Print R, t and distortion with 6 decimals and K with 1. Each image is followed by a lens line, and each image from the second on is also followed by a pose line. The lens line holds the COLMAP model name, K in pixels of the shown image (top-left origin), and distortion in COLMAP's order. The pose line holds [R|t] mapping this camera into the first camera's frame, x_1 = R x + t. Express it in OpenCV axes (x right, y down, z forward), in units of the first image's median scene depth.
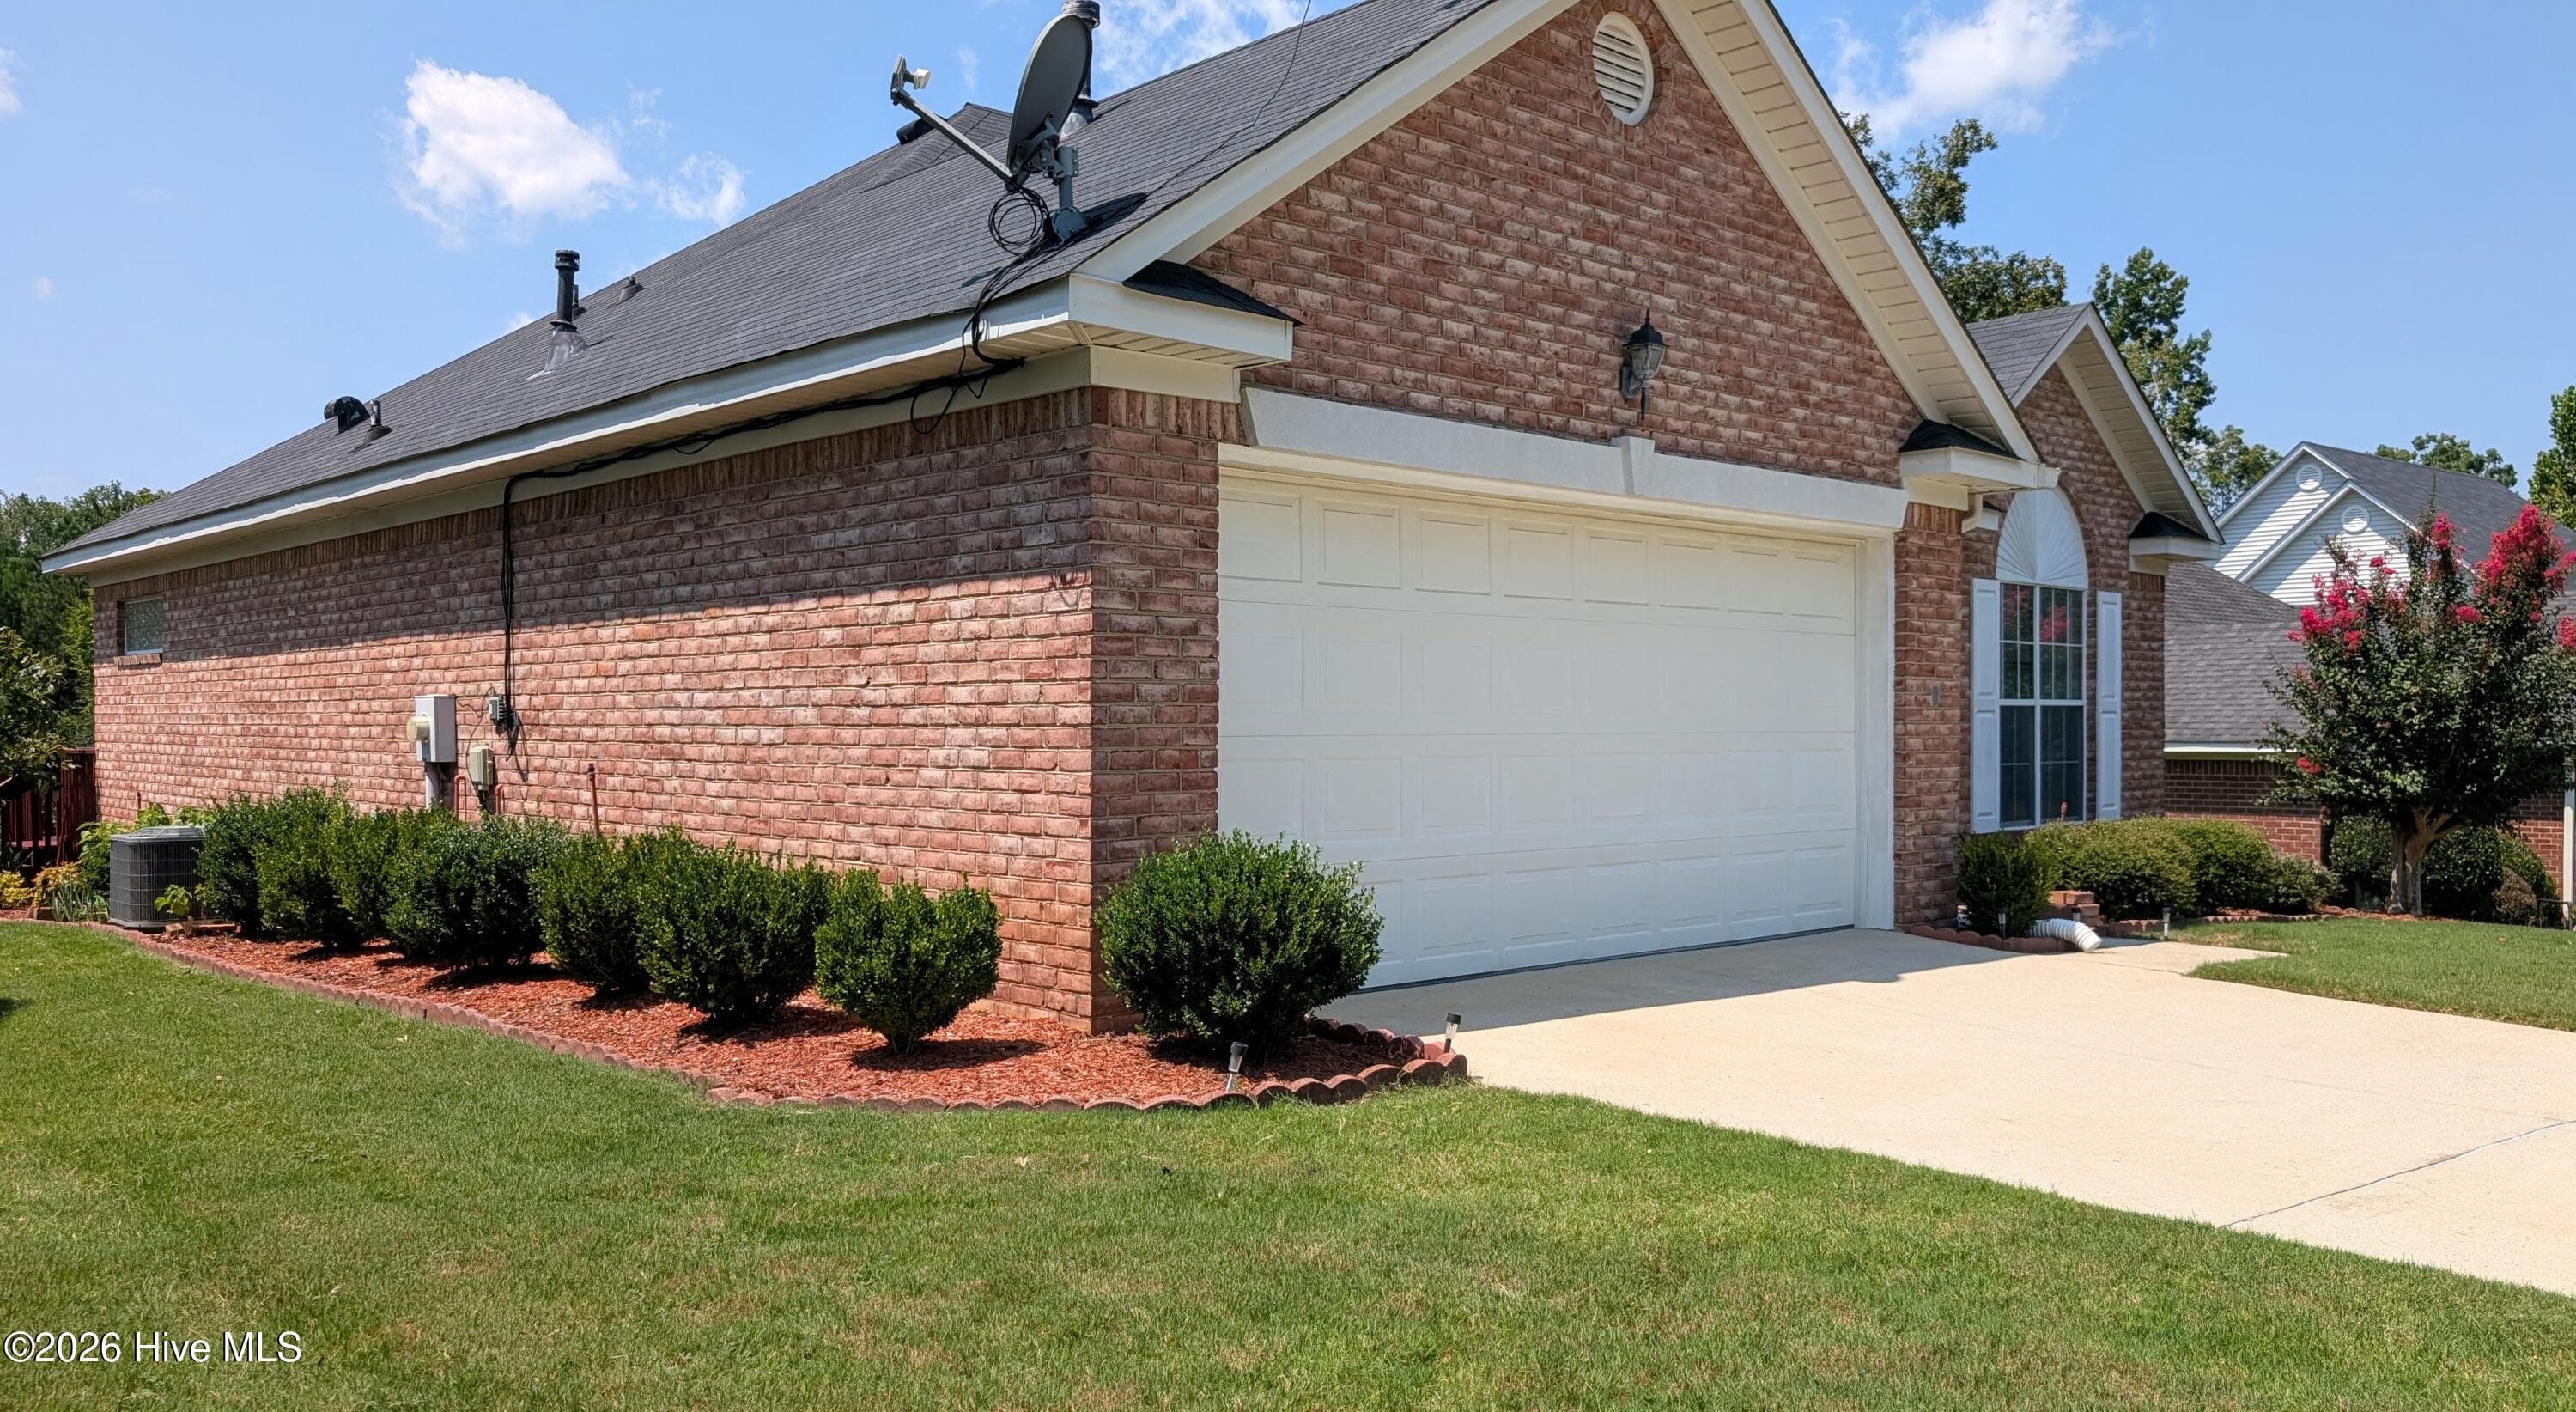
lens RADIAL K [[1868.3, 0, 1250.8], [0, 1868.3, 779.4], [0, 0, 1]] dist [0.101957, -0.419362]
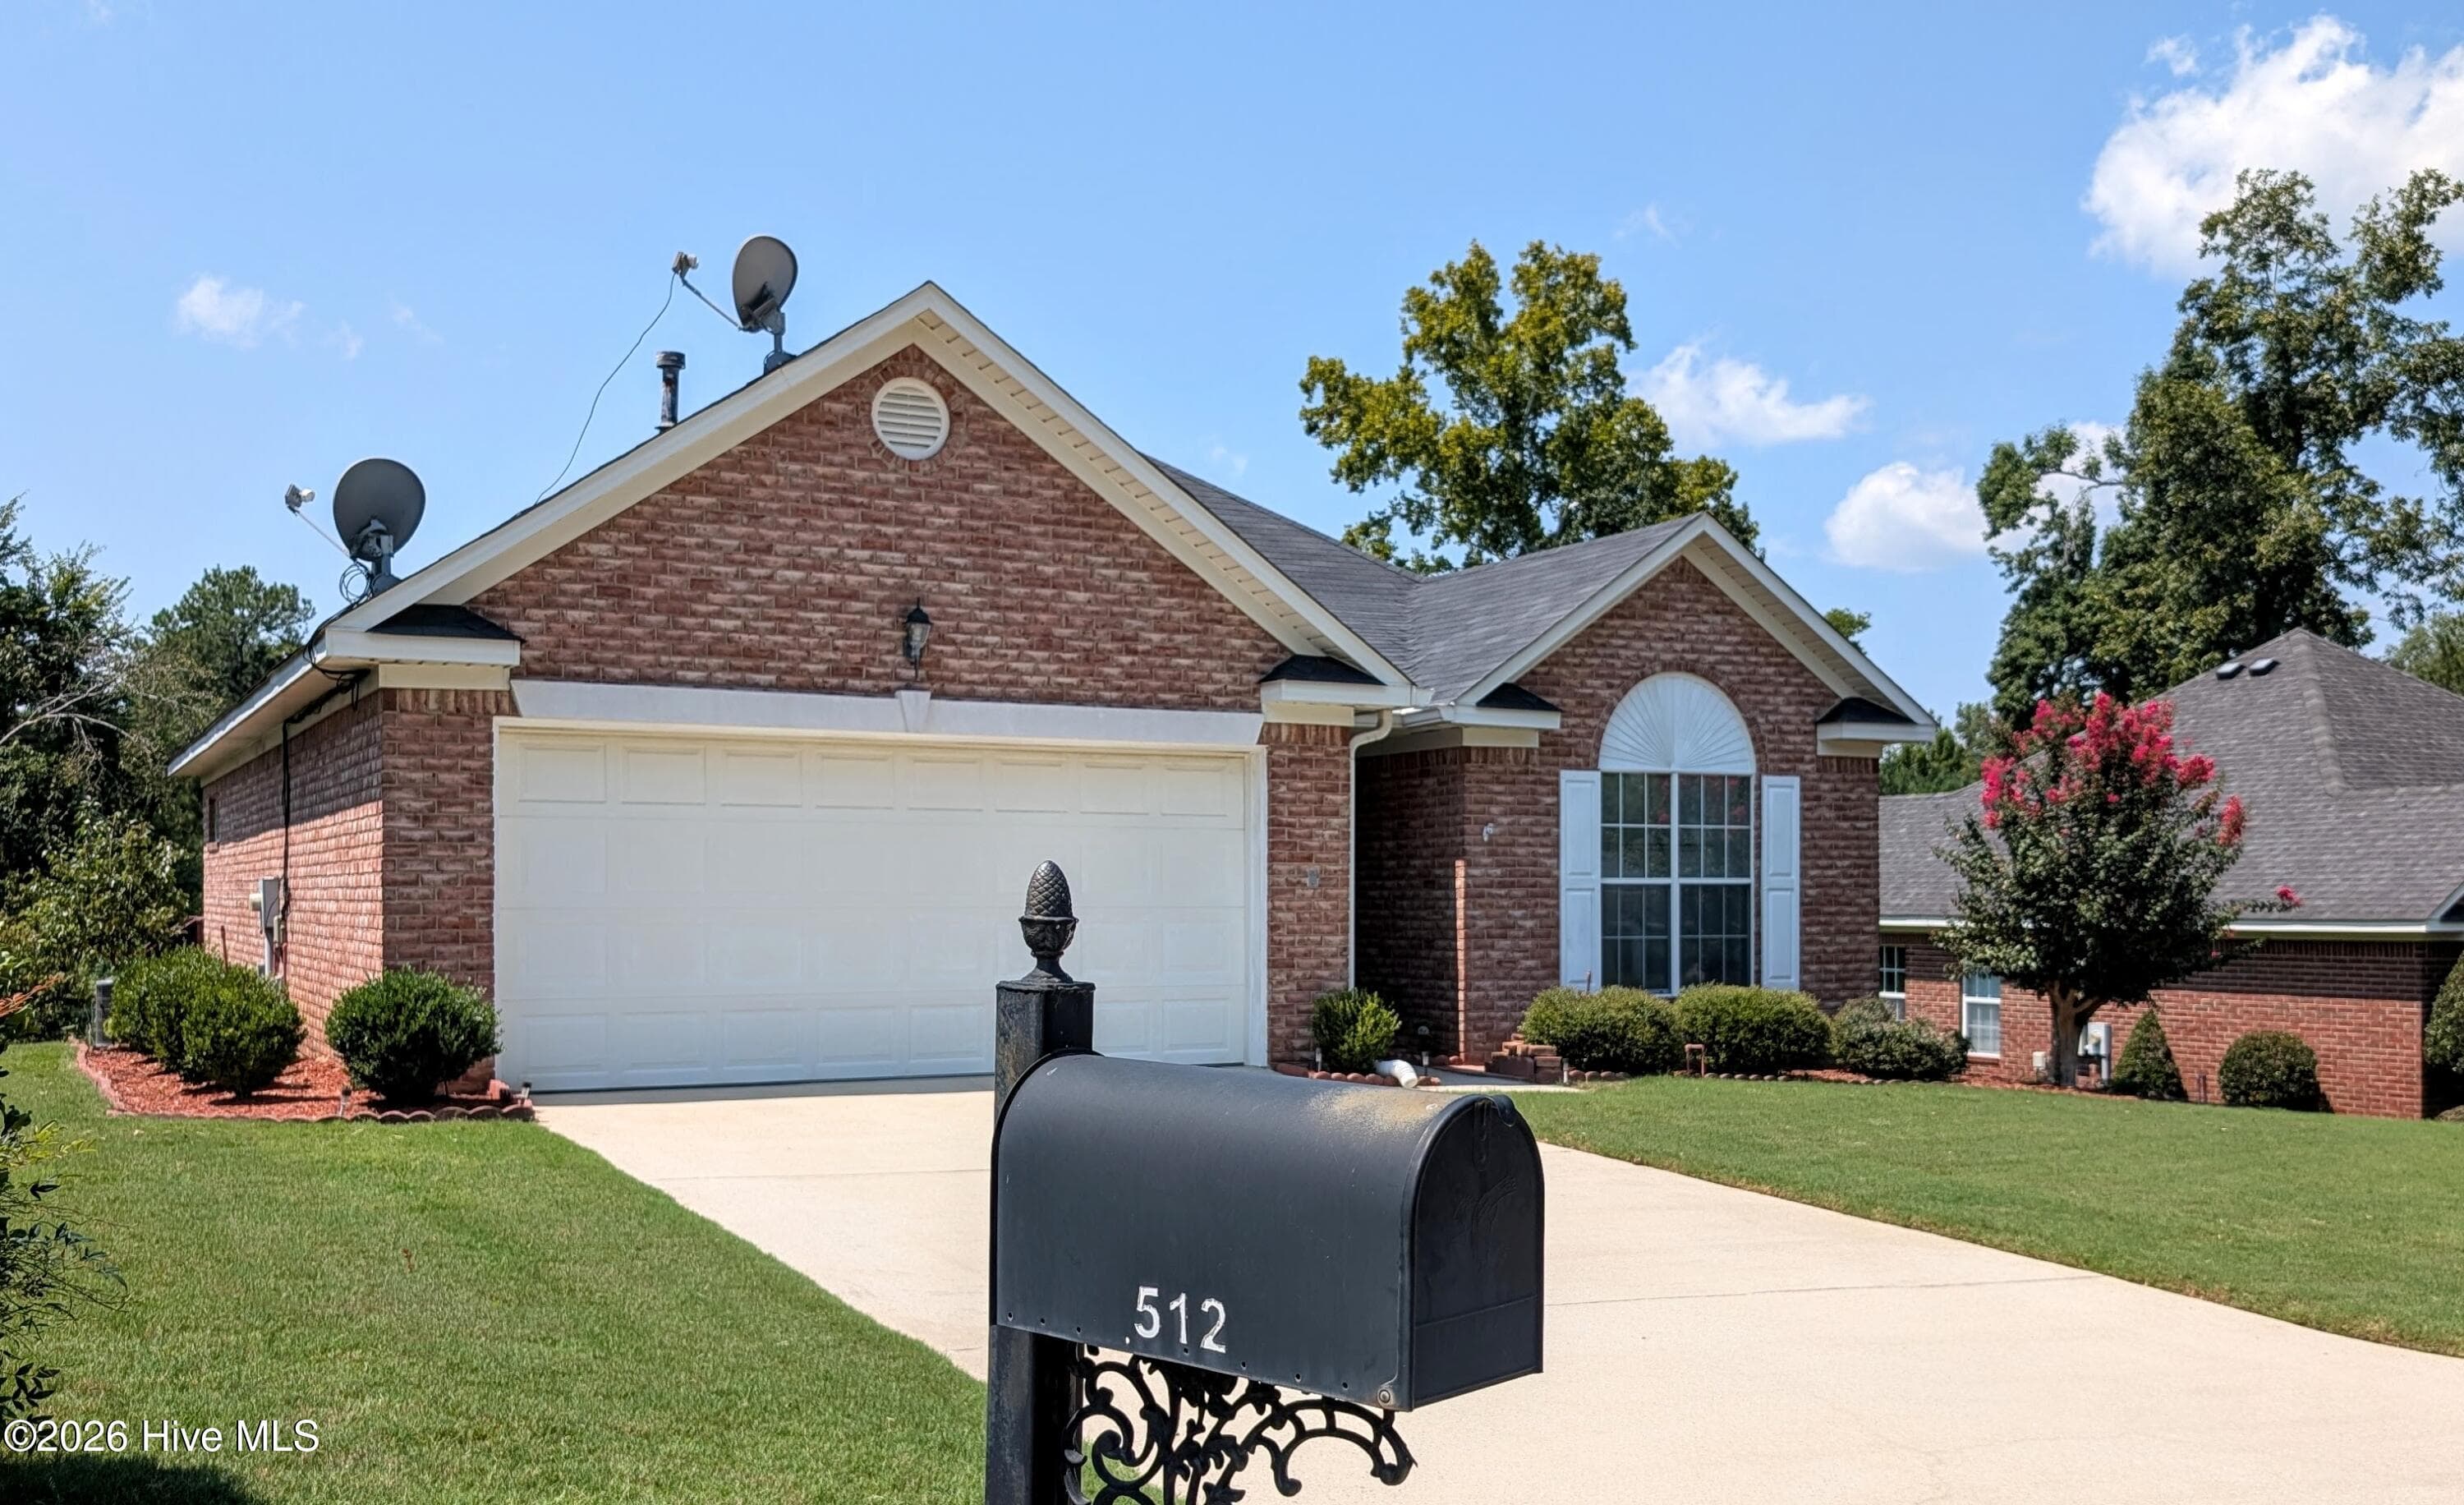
lens RADIAL K [[2342.9, 0, 1406.9], [0, 2342.9, 961.4], [0, 0, 1]] dist [0.113978, -0.507092]
pose [[0.982240, 0.008255, -0.187449, 0.853361], [-0.008359, 0.999965, 0.000237, 0.010914], [0.187444, 0.001334, 0.982274, -0.593645]]
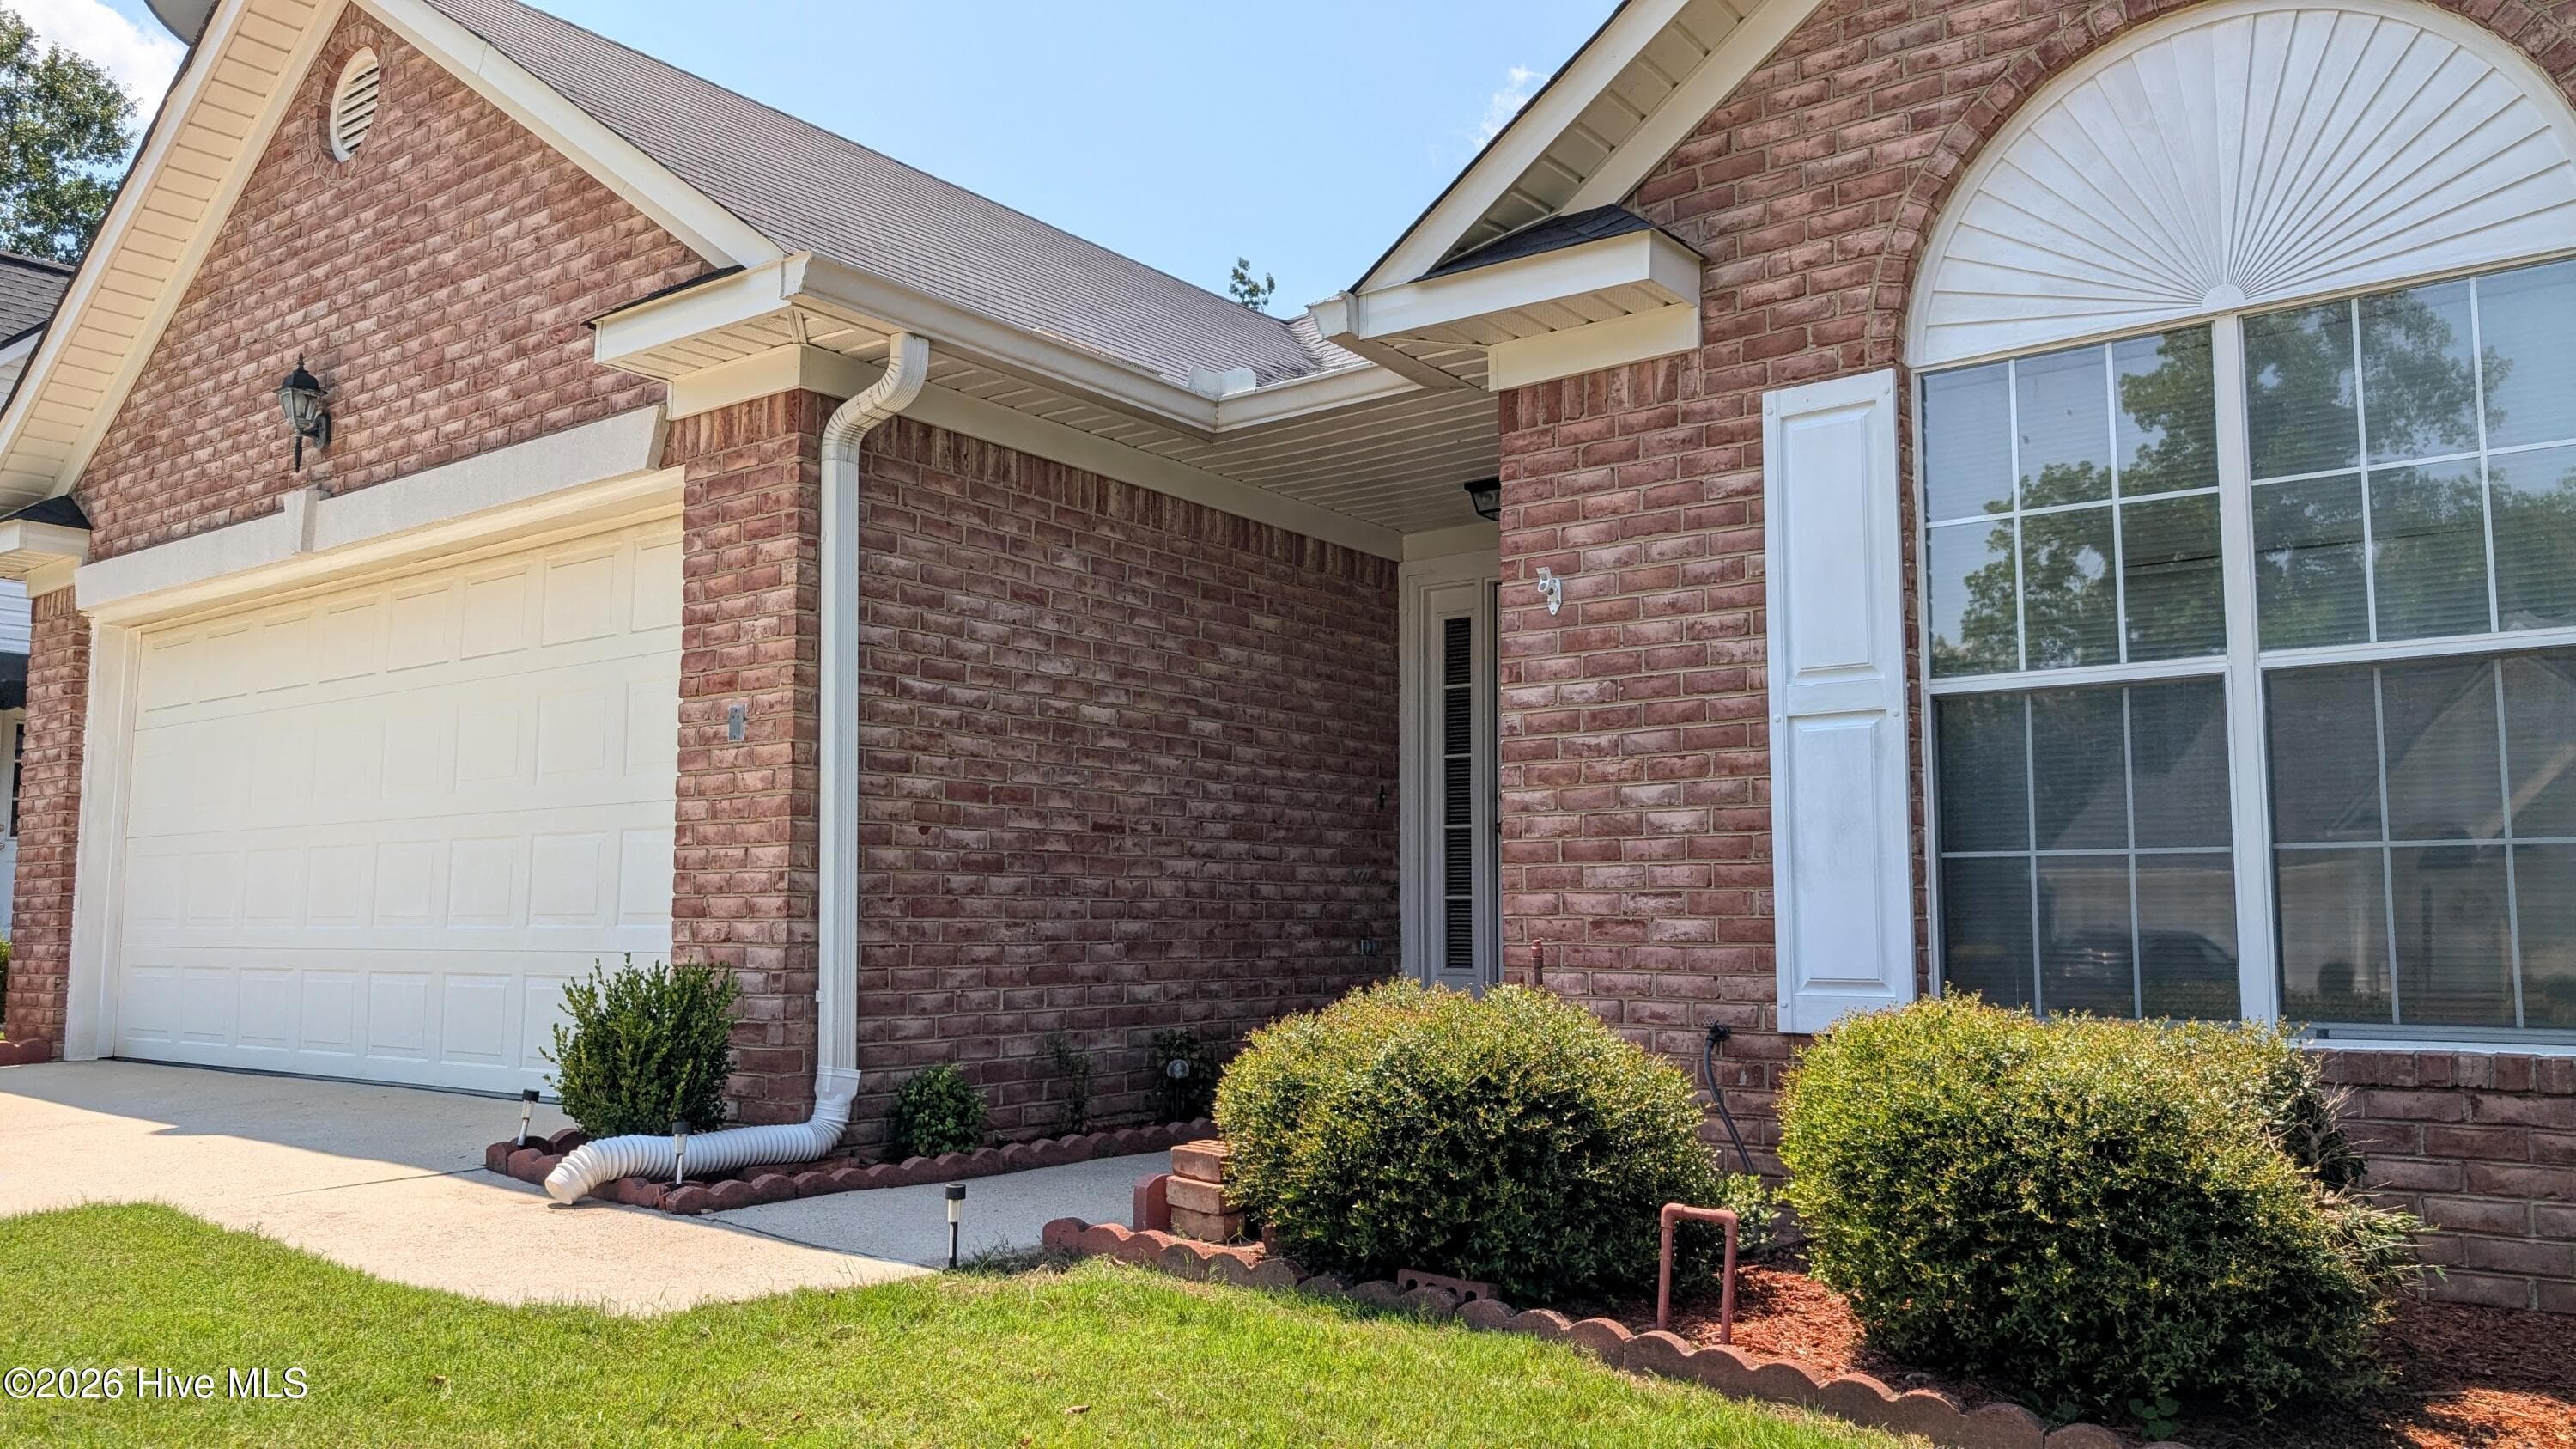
lens RADIAL K [[1864.2, 0, 1356.2], [0, 1864.2, 742.1], [0, 0, 1]] dist [0.041353, -0.080811]
pose [[0.212519, -0.095448, -0.972484, 1.150616], [-0.026713, 0.994278, -0.103425, 0.018188], [0.976792, 0.047958, 0.208754, 1.276760]]
